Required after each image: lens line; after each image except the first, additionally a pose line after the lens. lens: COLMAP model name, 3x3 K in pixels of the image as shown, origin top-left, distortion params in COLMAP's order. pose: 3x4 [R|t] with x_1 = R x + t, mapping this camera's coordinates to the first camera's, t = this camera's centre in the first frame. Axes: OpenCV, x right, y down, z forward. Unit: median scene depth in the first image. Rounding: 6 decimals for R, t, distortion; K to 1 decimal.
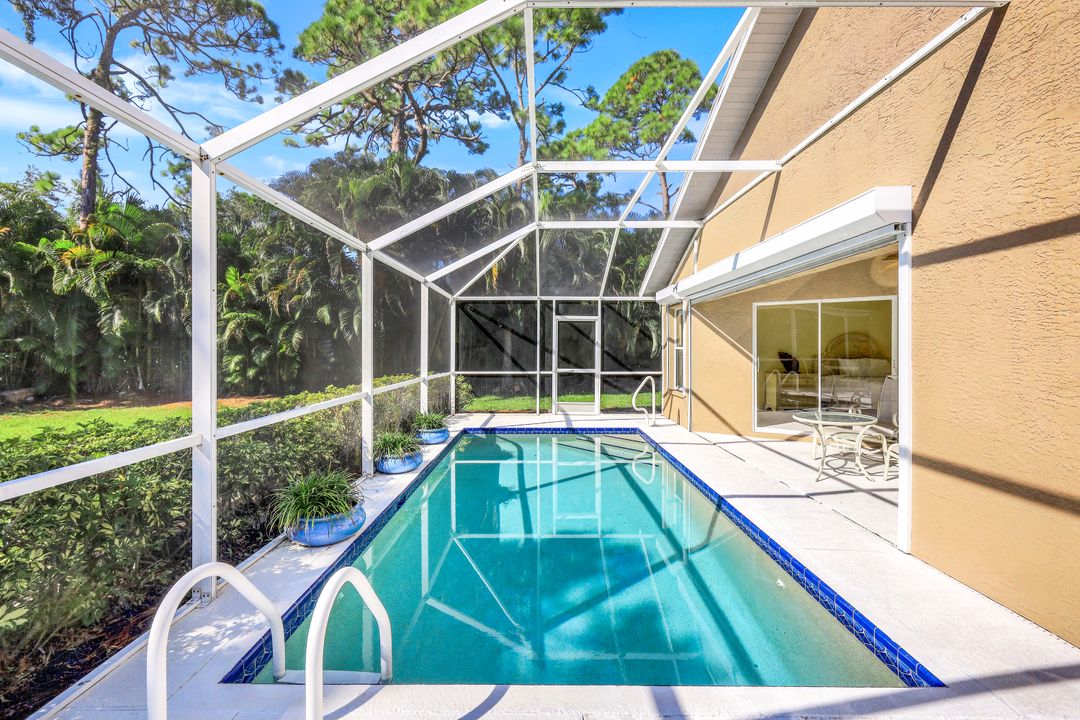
lens RADIAL K [[449.2, 0, 537.0], [0, 449.2, 355.8], [0, 0, 1]] dist [-0.010185, -0.000236]
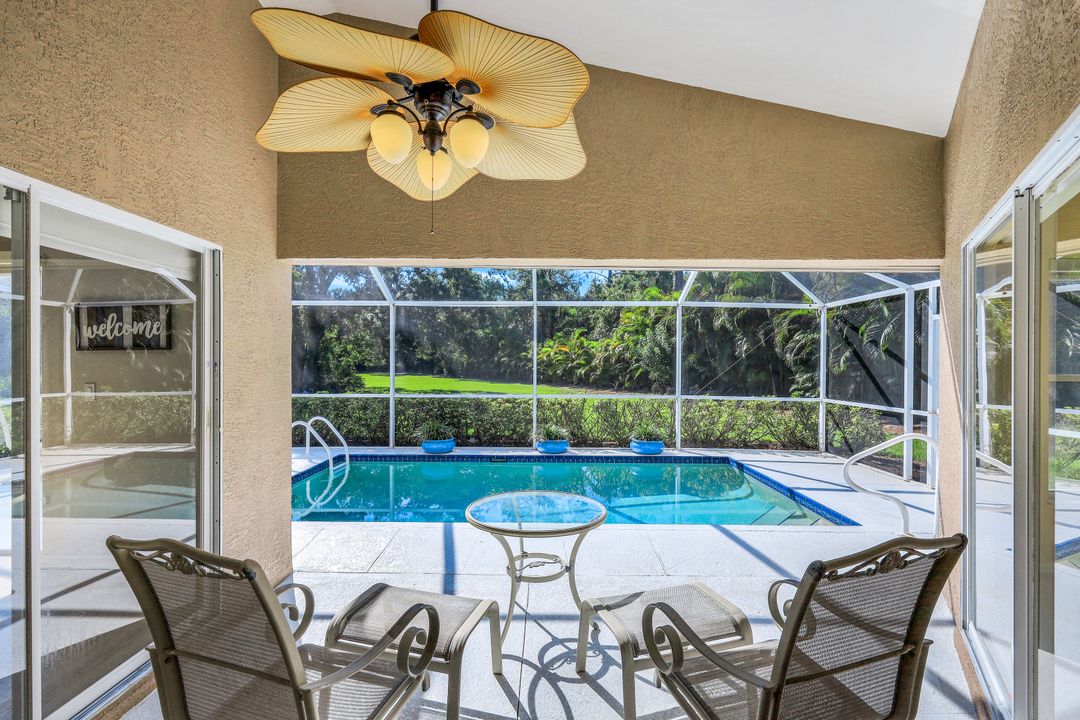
lens RADIAL K [[449.2, 0, 546.9], [0, 449.2, 364.0], [0, 0, 1]] dist [-0.010185, -0.000236]
pose [[-0.019486, 0.003894, -0.999803, 0.591446], [-0.024481, 0.999691, 0.004371, -0.015791], [0.999510, 0.024561, -0.019384, 0.528096]]
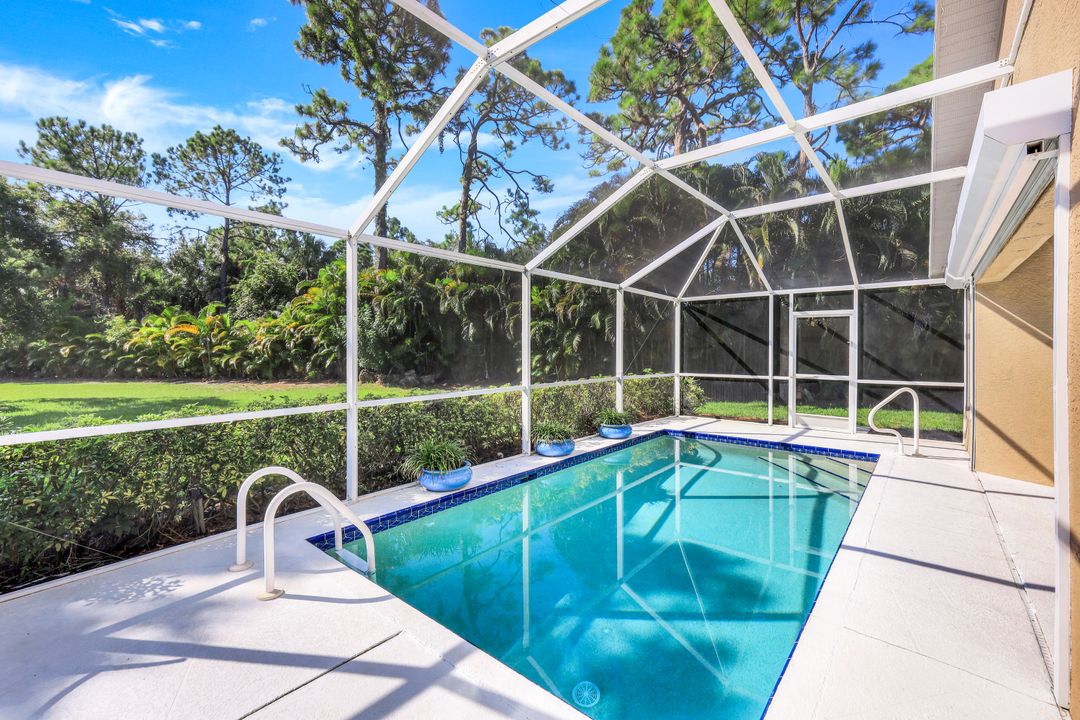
lens RADIAL K [[449.2, 0, 538.3], [0, 449.2, 352.2], [0, 0, 1]] dist [-0.010185, -0.000236]
pose [[0.760969, 0.004184, -0.648775, 0.222205], [-0.009810, 0.999939, -0.005058, -0.003043], [0.648714, 0.010213, 0.760963, 0.036083]]
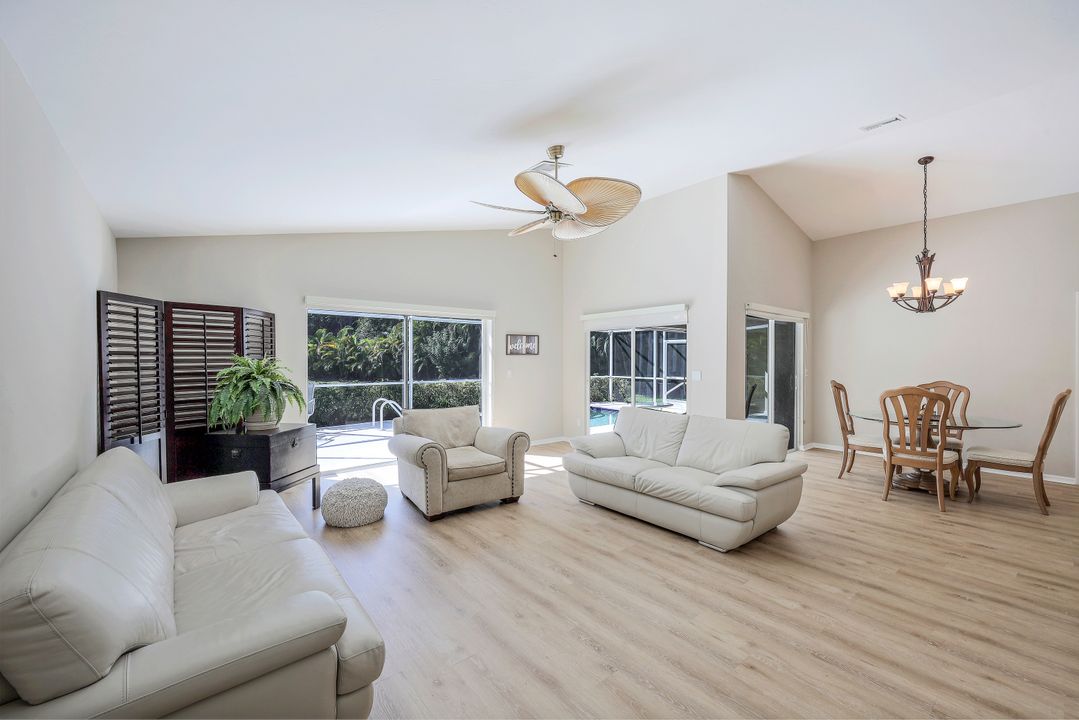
lens RADIAL K [[423.2, 0, 539.1], [0, 423.2, 364.3], [0, 0, 1]] dist [0.001298, 0.000022]
pose [[0.634550, 0.012942, -0.772774, 0.841283], [-0.019975, 0.999800, 0.000342, -0.002439], [0.772624, 0.015220, 0.634682, -0.197183]]
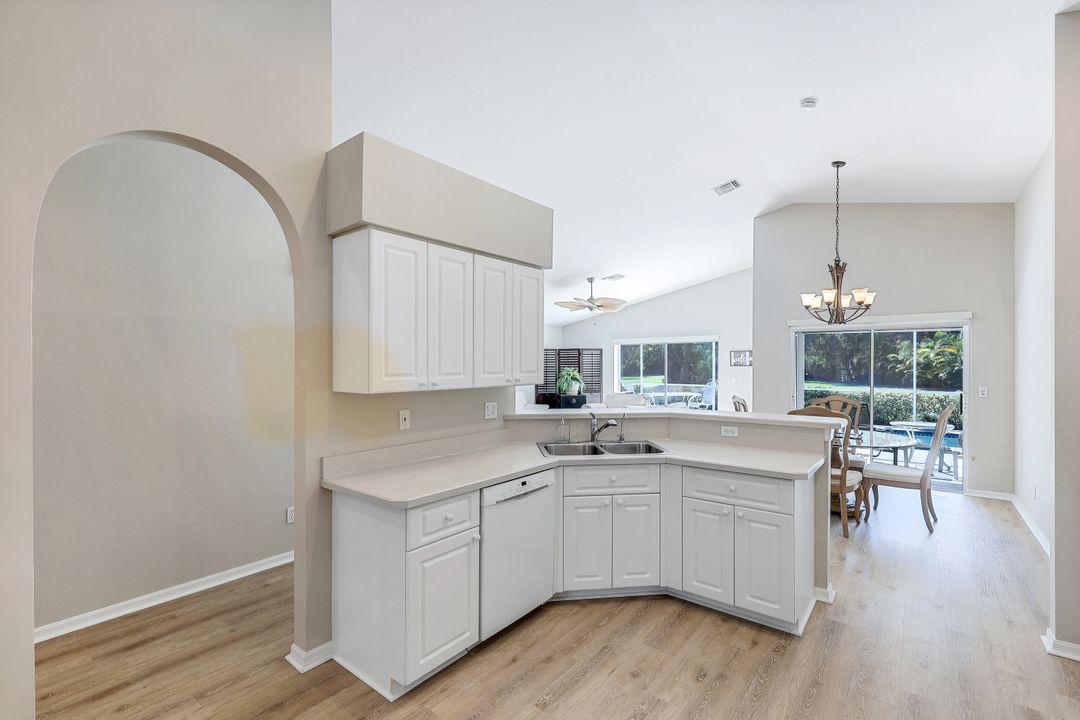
lens RADIAL K [[479.6, 0, 537.3], [0, 479.6, 363.5], [0, 0, 1]] dist [-0.003204, 0.000900]
pose [[-0.643071, 0.003004, -0.765800, 1.348618], [-0.015872, 0.999725, 0.017249, -0.033451], [0.765642, 0.023247, -0.642847, 0.538888]]
